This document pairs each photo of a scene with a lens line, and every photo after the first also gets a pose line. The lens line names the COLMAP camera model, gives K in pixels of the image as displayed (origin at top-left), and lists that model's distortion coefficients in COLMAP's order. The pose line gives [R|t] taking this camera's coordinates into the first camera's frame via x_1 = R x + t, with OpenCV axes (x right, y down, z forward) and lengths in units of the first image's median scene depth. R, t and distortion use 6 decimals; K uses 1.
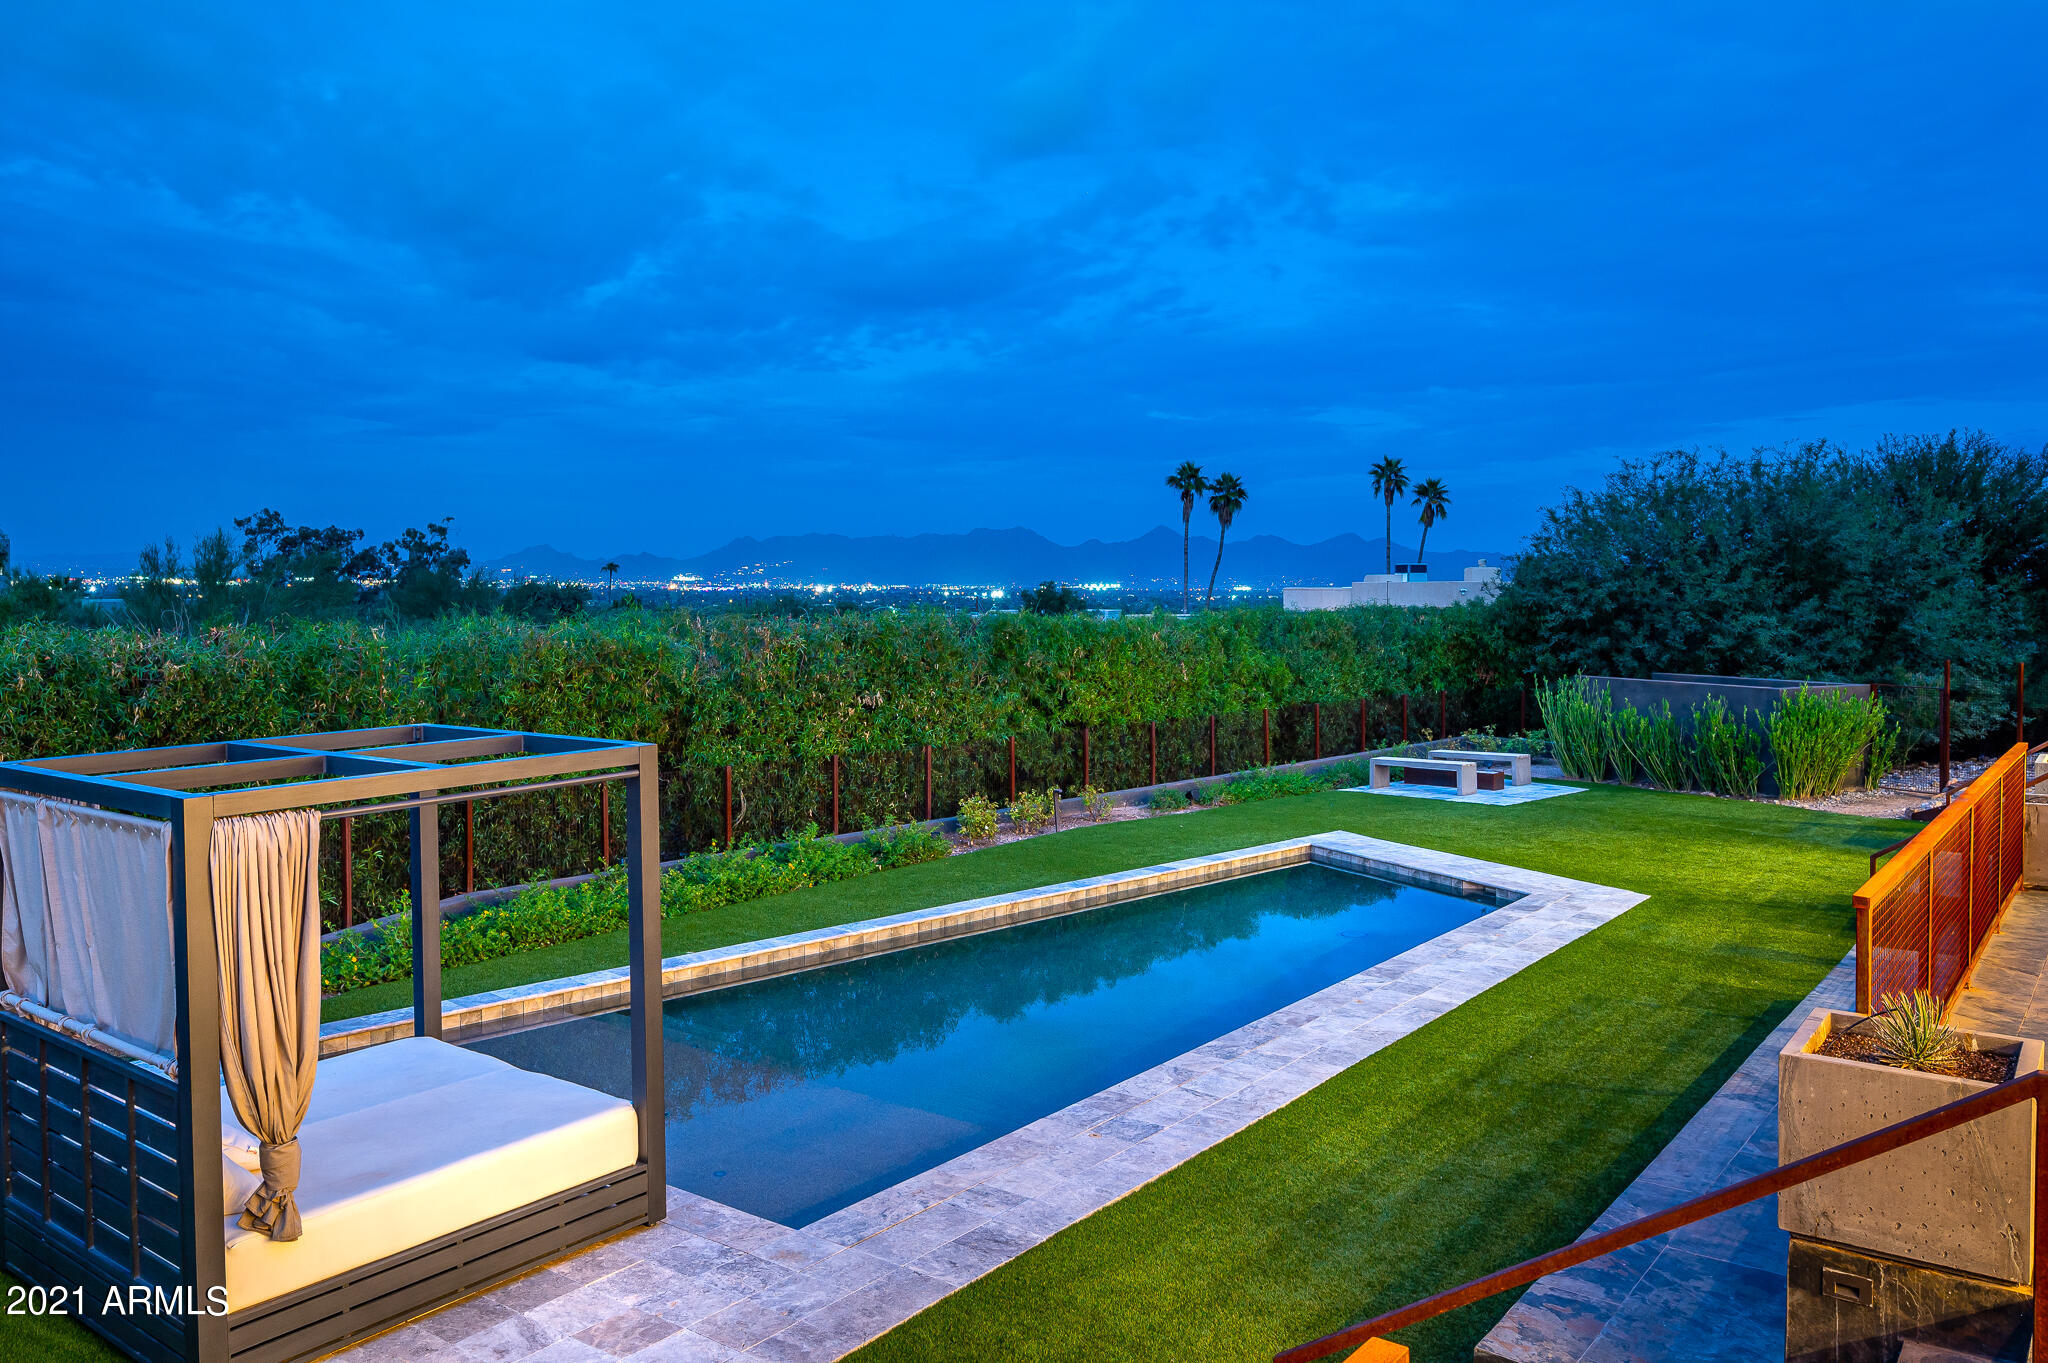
lens RADIAL K [[1572.8, 0, 1012.9], [0, 1572.8, 595.1], [0, 0, 1]] dist [0.000270, -0.000578]
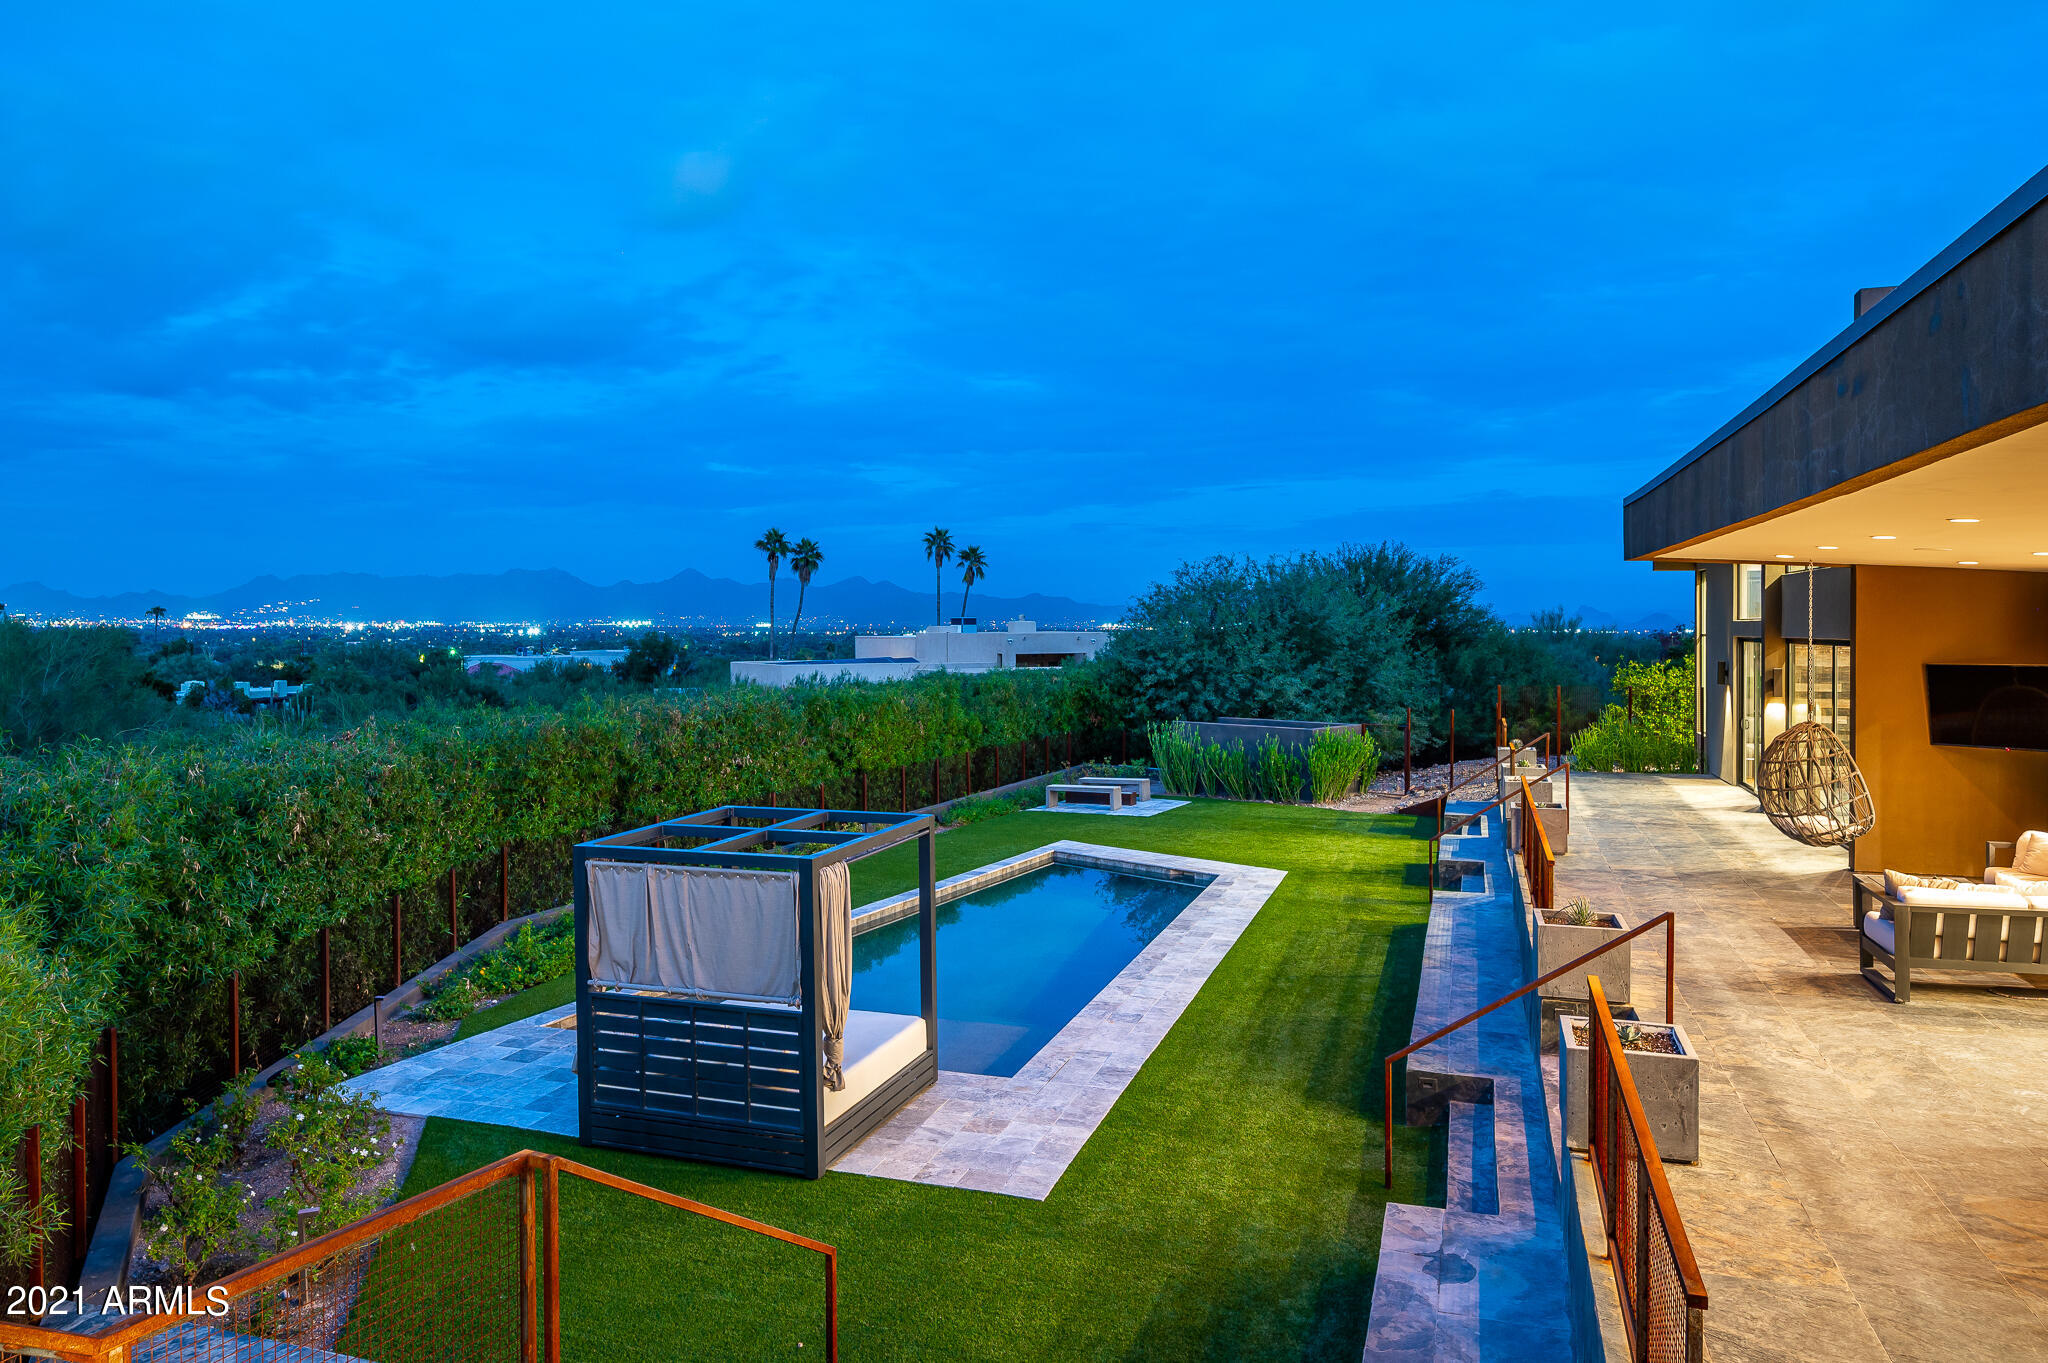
lens RADIAL K [[1393.2, 0, 1018.9], [0, 1393.2, 627.4], [0, 0, 1]] dist [0.001428, 0.004009]
pose [[0.947561, -0.003182, 0.319559, -0.194901], [0.004014, 0.999990, -0.001944, -0.035105], [-0.319550, 0.003125, 0.947564, -0.162381]]
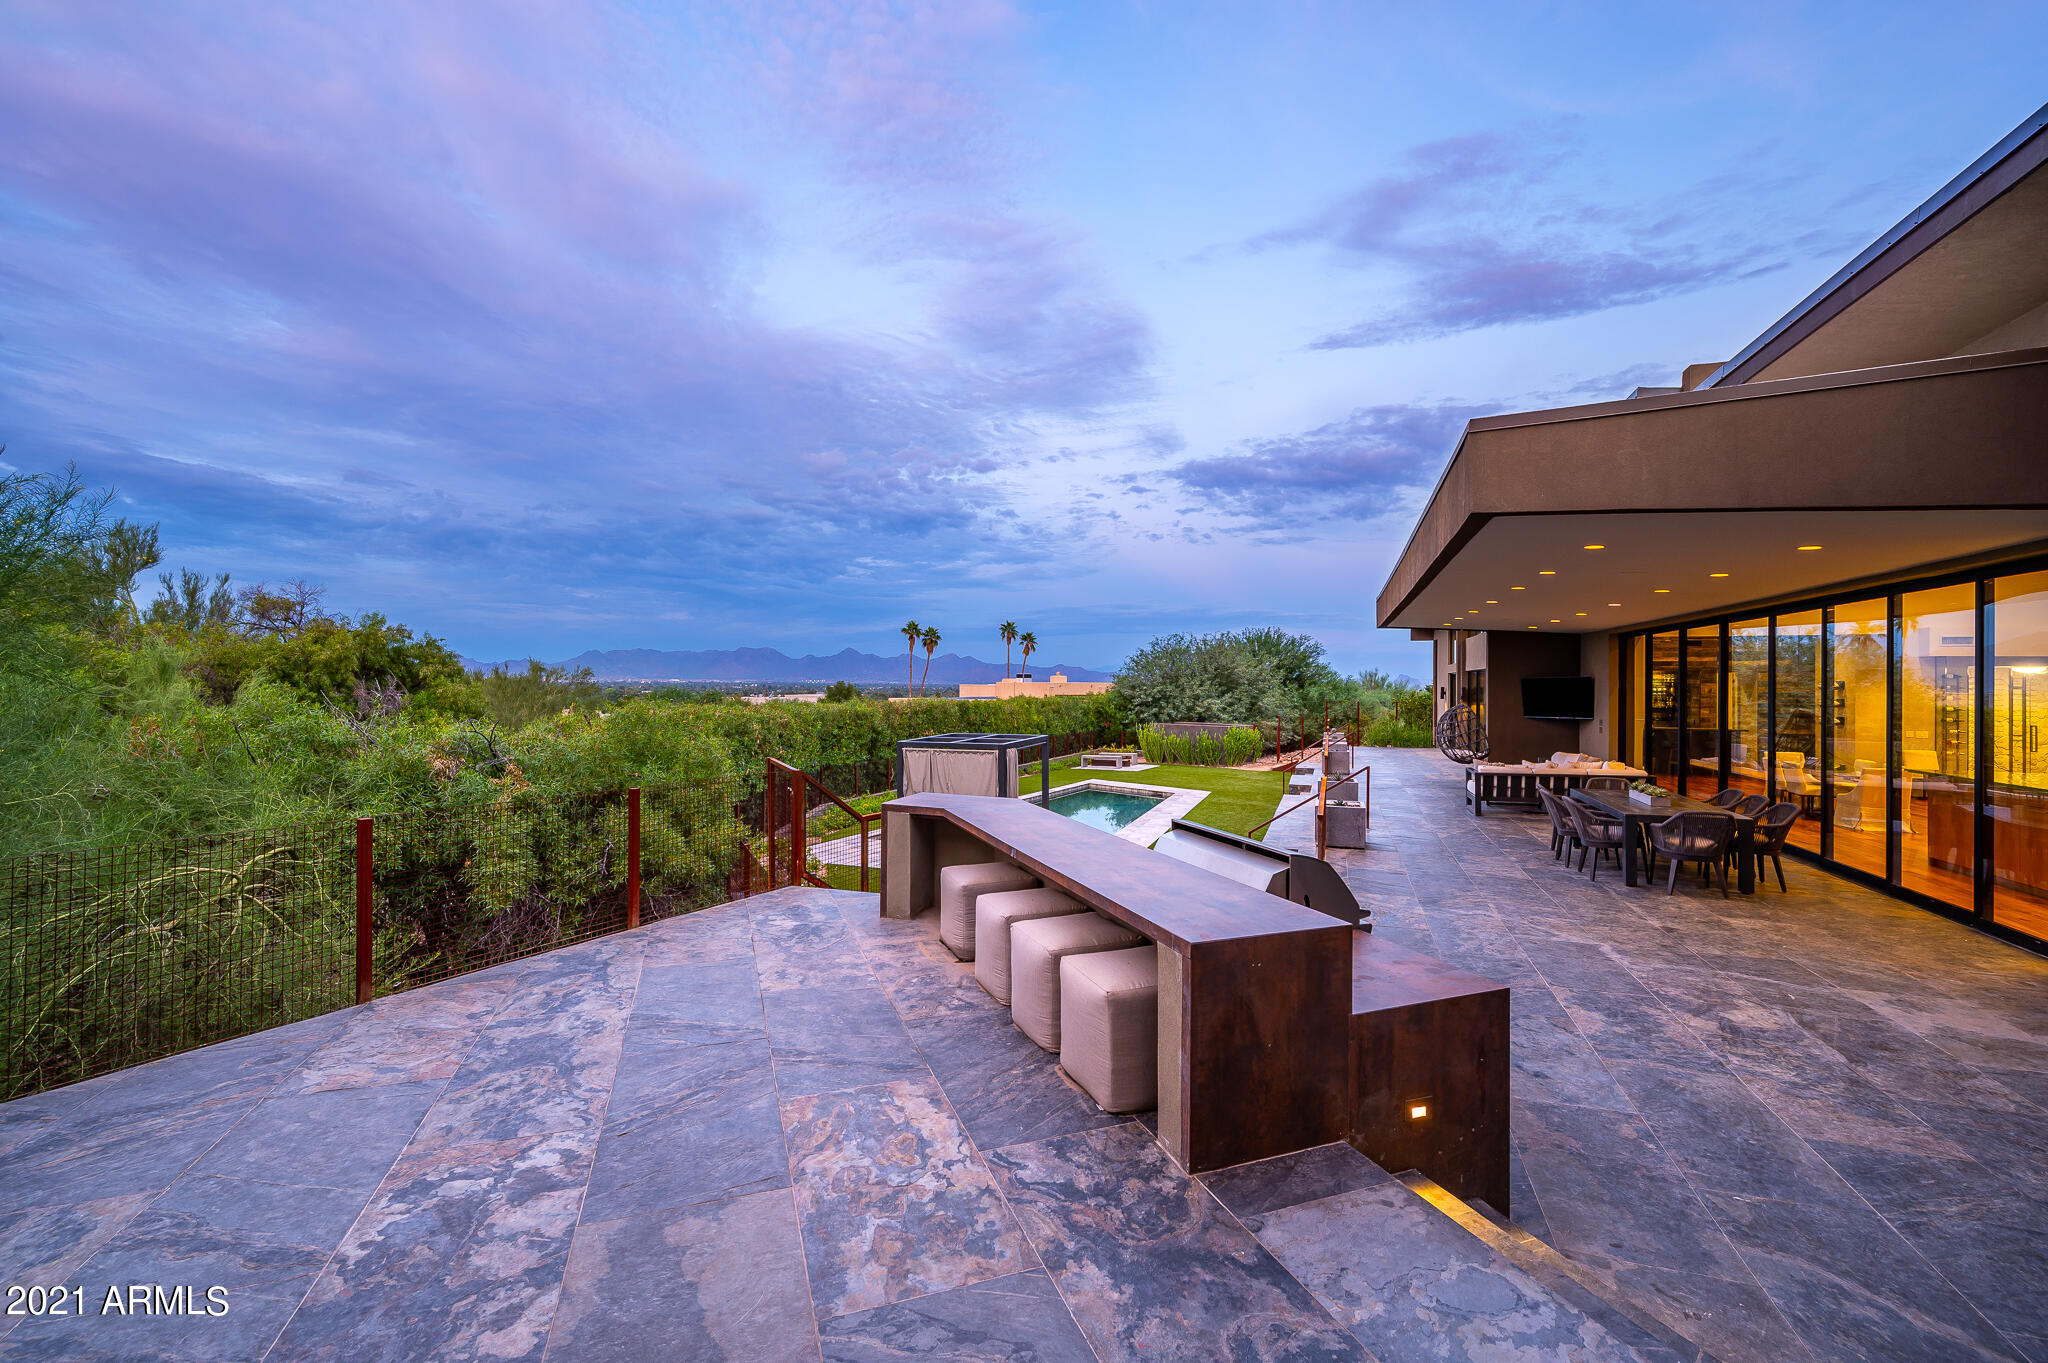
lens RADIAL K [[854.4, 0, 1024.0], [0, 854.4, 681.5], [0, 0, 1]] dist [-0.012041, -0.000046]
pose [[0.957017, 0.005058, 0.289986, -0.276941], [-0.003443, 0.999976, -0.006080, -0.008796], [-0.290010, 0.004820, 0.957011, -0.317998]]
